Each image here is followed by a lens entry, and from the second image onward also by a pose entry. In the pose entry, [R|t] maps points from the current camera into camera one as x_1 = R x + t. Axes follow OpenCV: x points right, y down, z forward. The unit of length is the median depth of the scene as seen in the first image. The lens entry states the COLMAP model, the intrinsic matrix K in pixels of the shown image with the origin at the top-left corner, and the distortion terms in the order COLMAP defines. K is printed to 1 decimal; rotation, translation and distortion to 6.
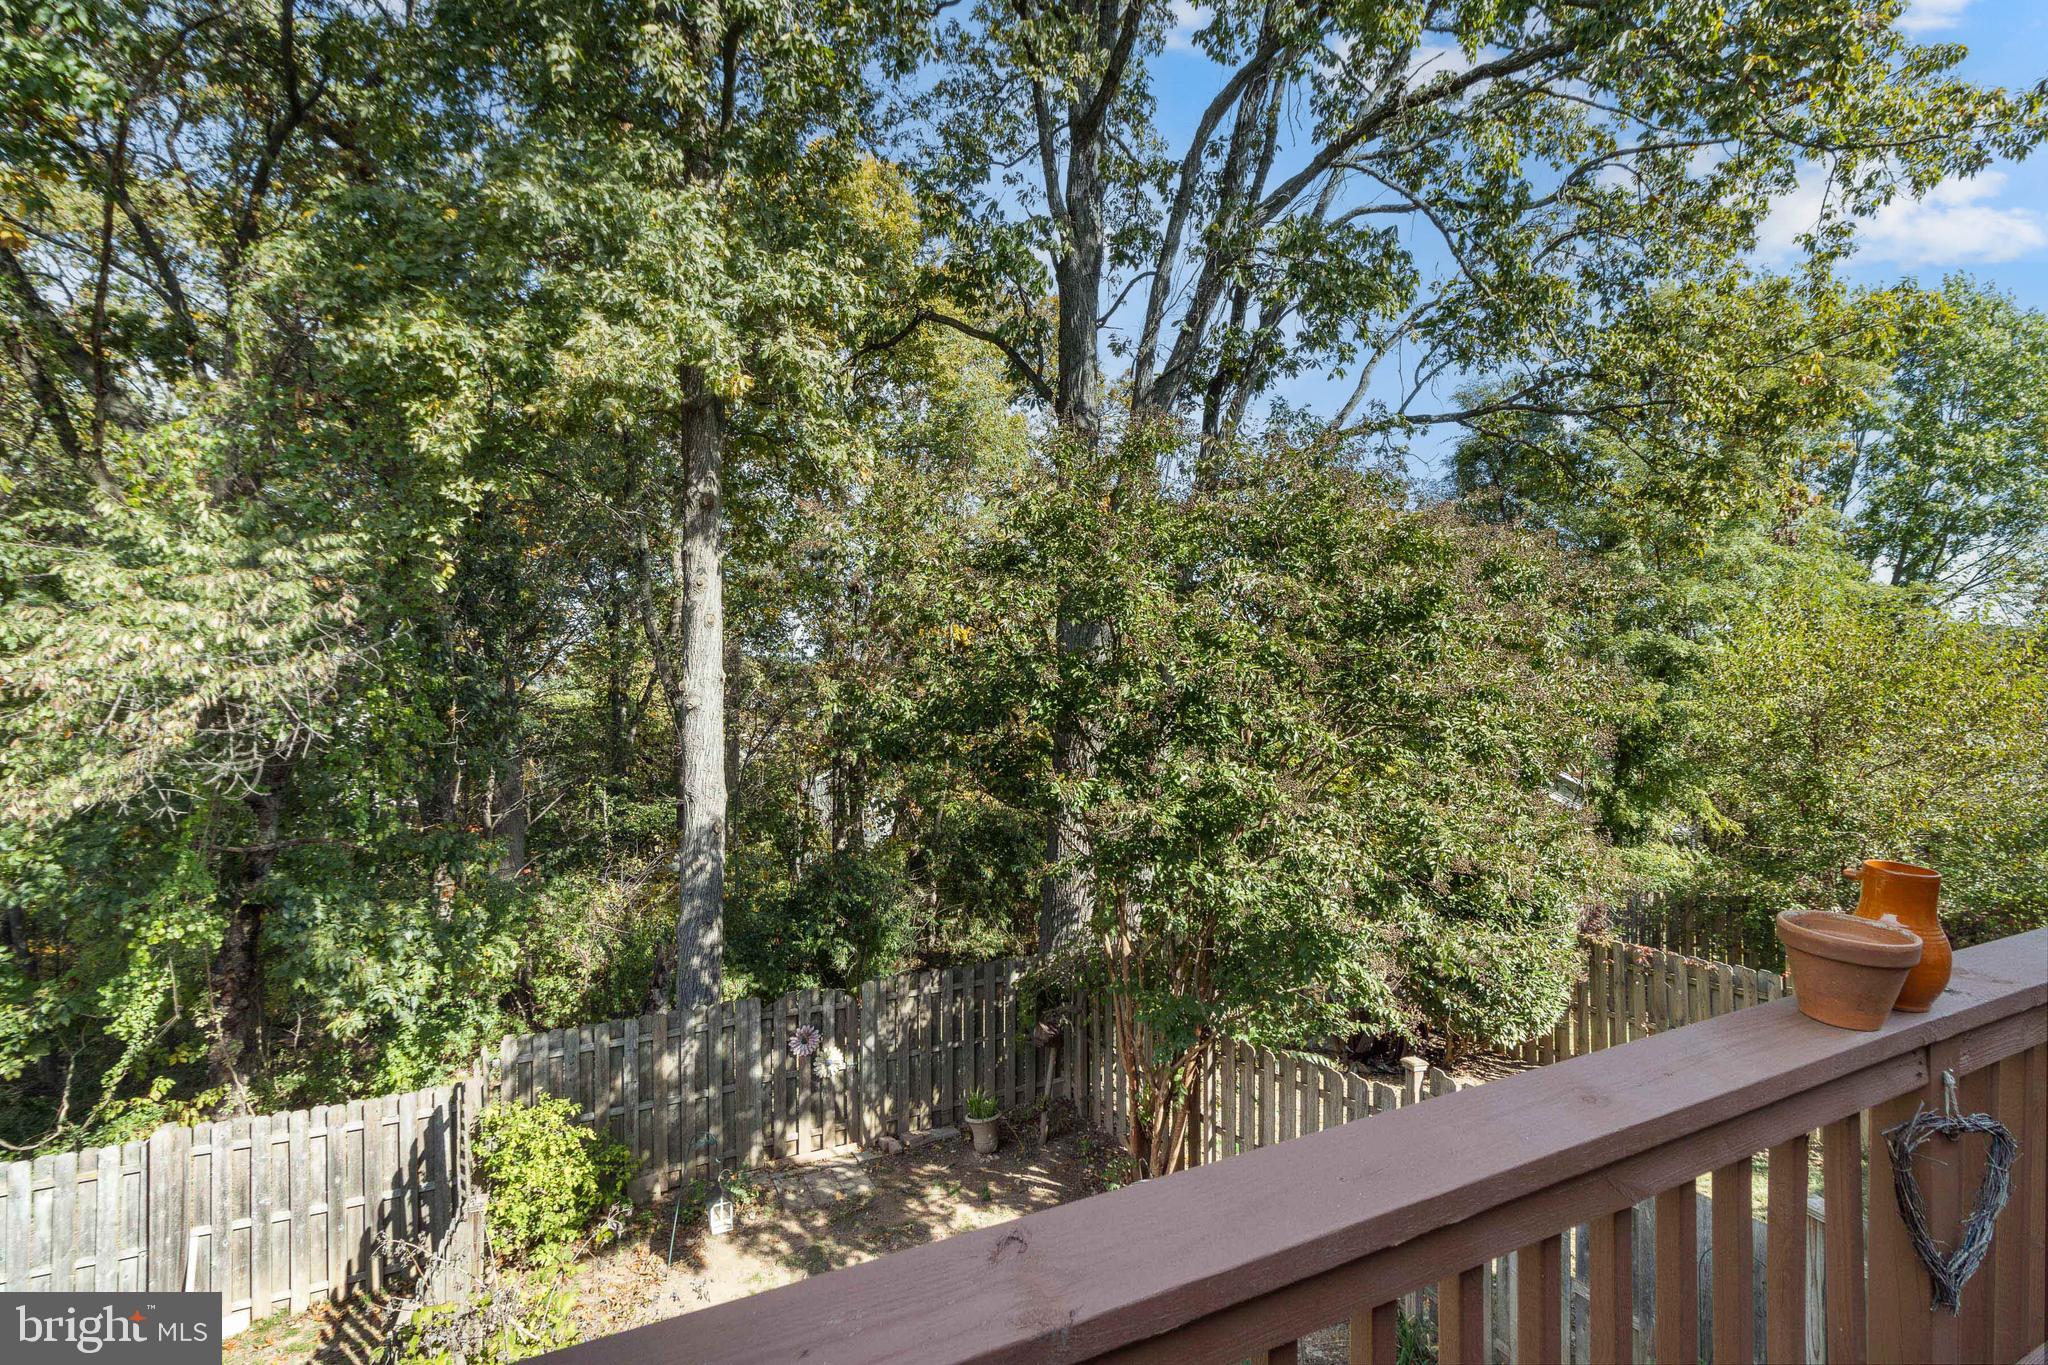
lens RADIAL K [[942.6, 0, 1056.1], [0, 942.6, 640.6], [0, 0, 1]] dist [-0.000458, -0.000658]
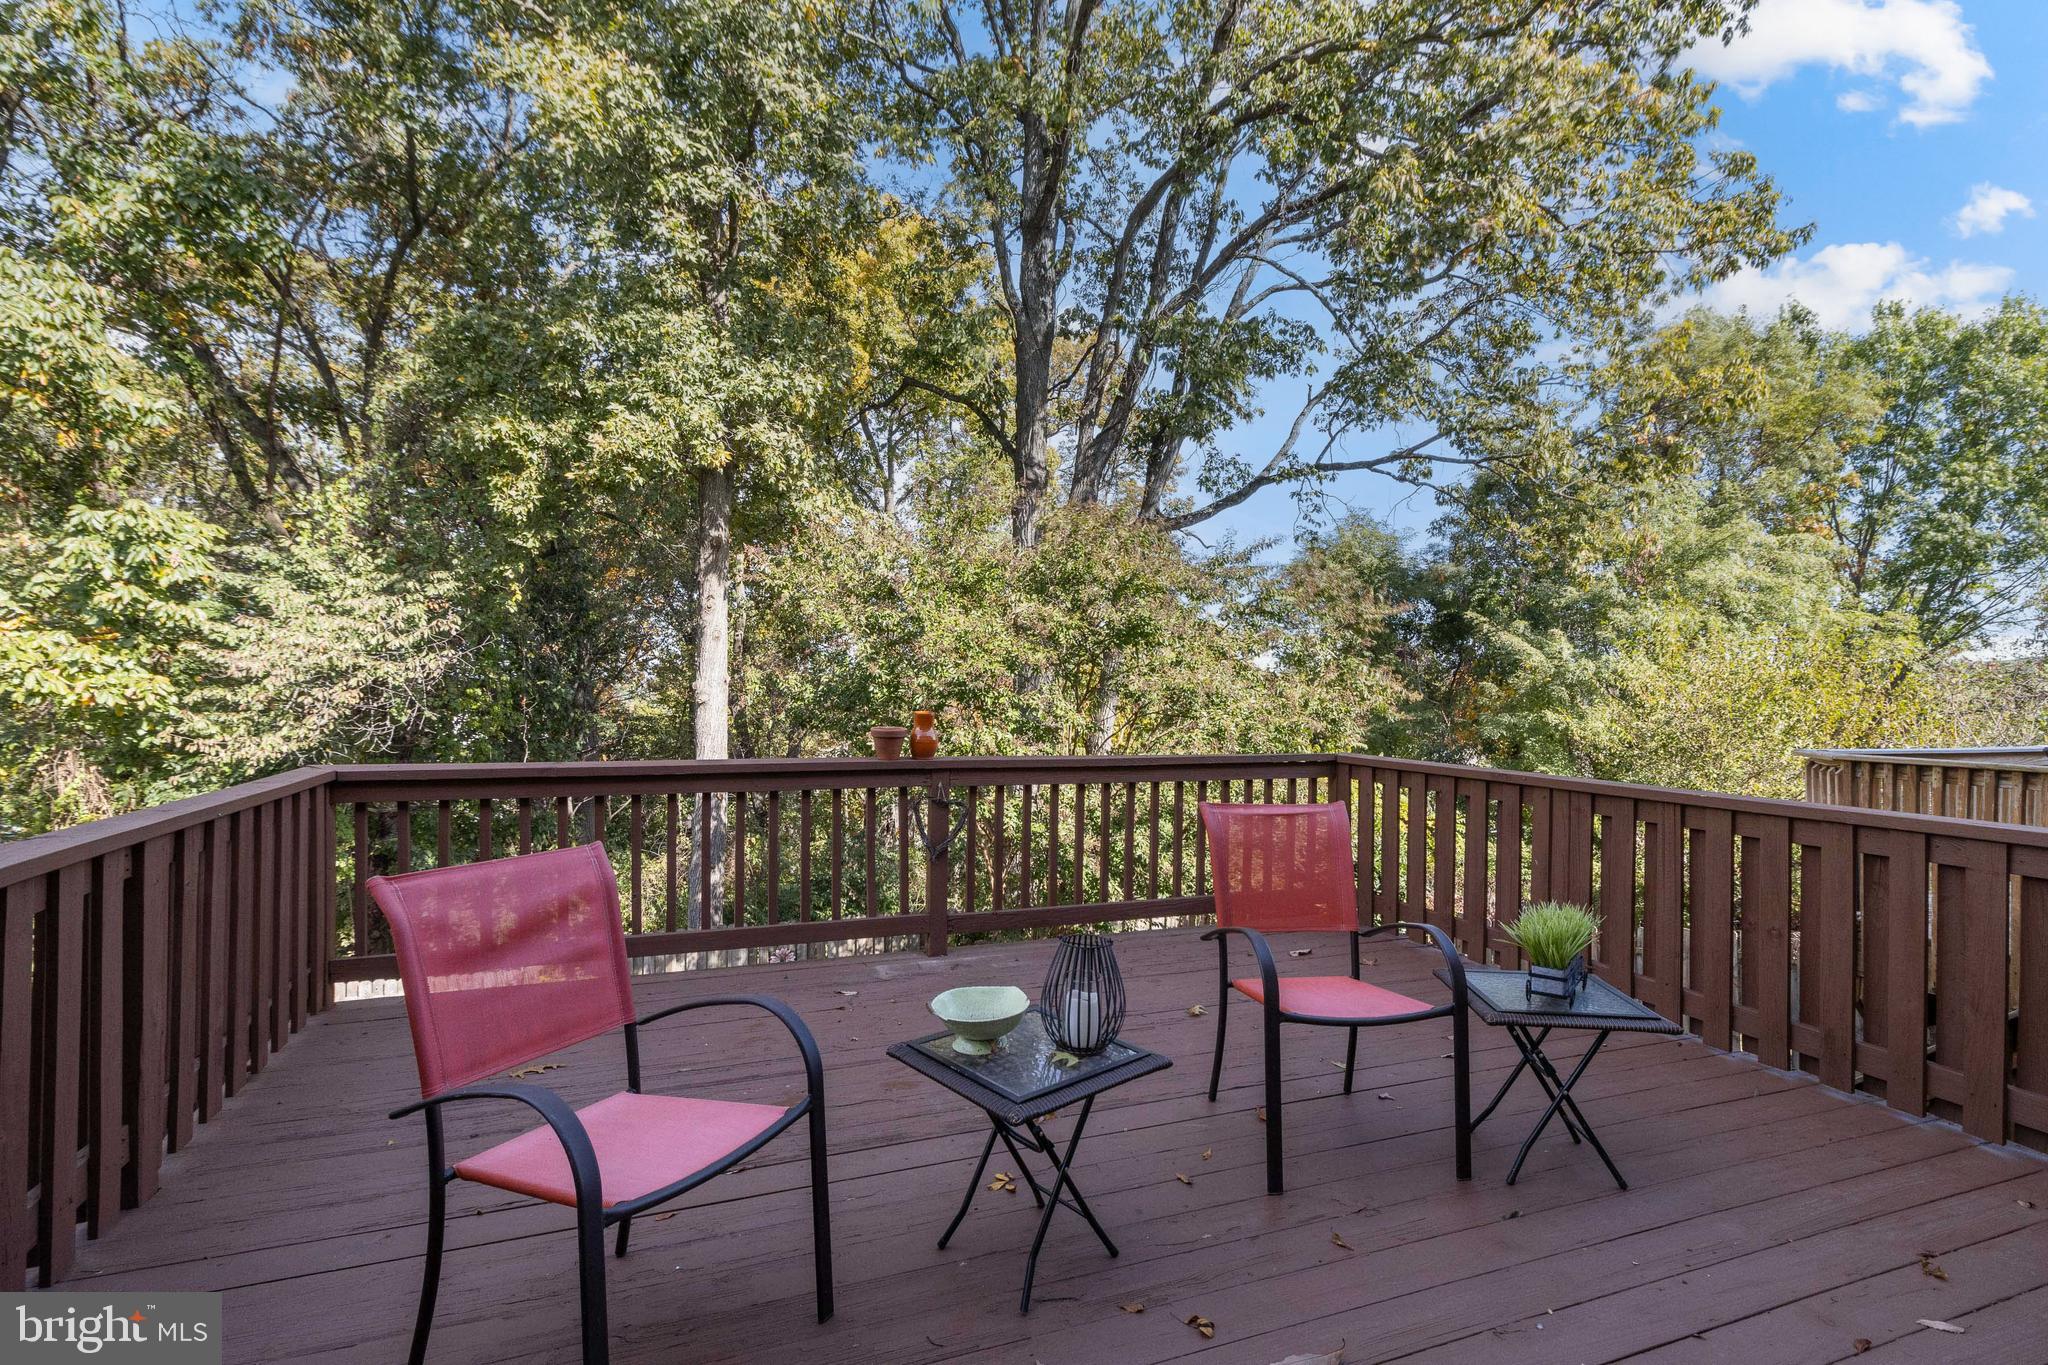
lens RADIAL K [[942.6, 0, 1024.2], [0, 942.6, 676.0], [0, 0, 1]] dist [-0.000458, -0.000658]
pose [[0.994572, 0.015742, -0.102848, 0.228527], [-0.014632, 0.999826, 0.011536, 0.015551], [0.103012, -0.009968, 0.994630, -0.290428]]
